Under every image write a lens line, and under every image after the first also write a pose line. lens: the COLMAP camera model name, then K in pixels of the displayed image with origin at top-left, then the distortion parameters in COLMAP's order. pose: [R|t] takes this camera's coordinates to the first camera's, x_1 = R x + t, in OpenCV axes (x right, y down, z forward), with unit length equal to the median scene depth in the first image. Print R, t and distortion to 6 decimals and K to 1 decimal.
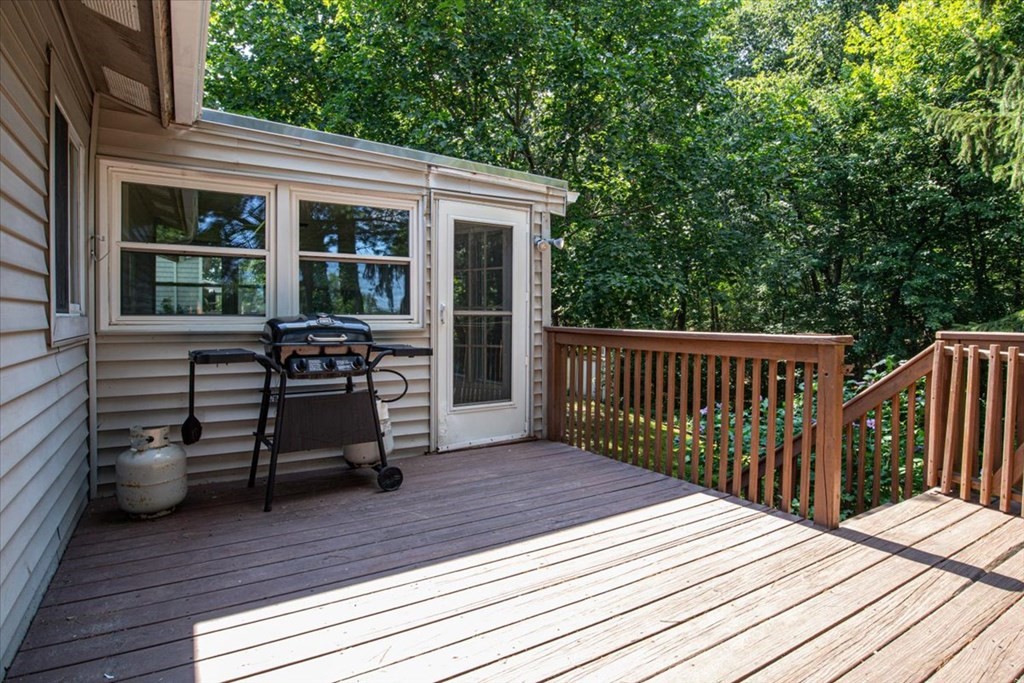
lens RADIAL K [[516.6, 0, 517.2], [0, 516.6, 328.2], [0, 0, 1]] dist [-0.007193, -0.000472]
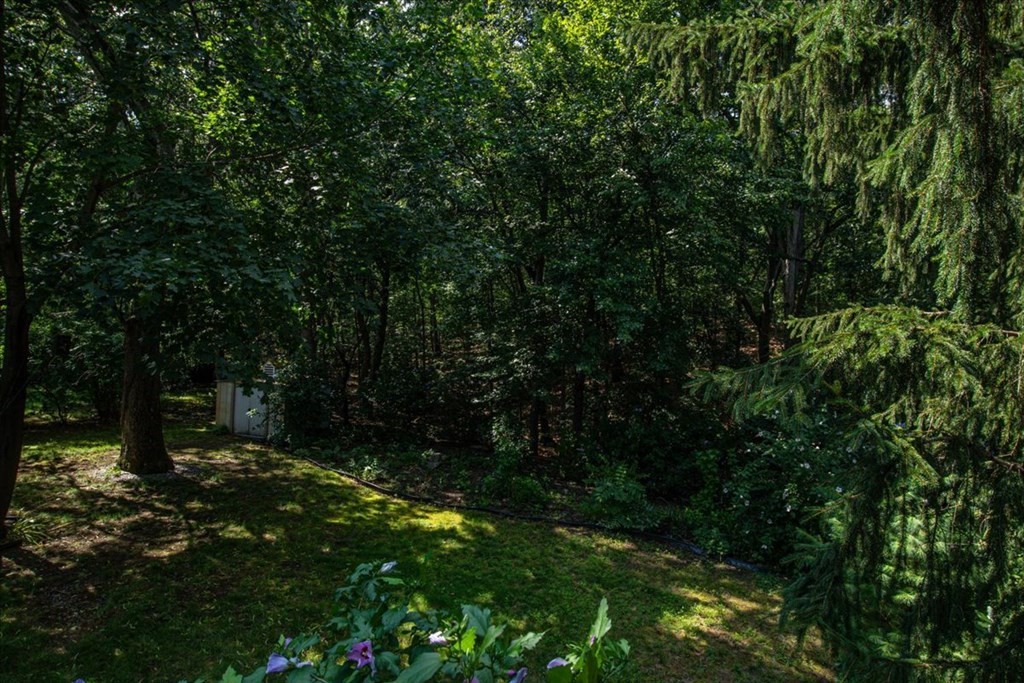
lens RADIAL K [[516.6, 0, 517.2], [0, 516.6, 328.2], [0, 0, 1]] dist [-0.007193, -0.000472]
pose [[0.882823, -0.012721, 0.469533, 0.397006], [0.012962, 0.999912, 0.002720, -0.041332], [-0.469527, 0.003685, 0.882911, 0.533985]]
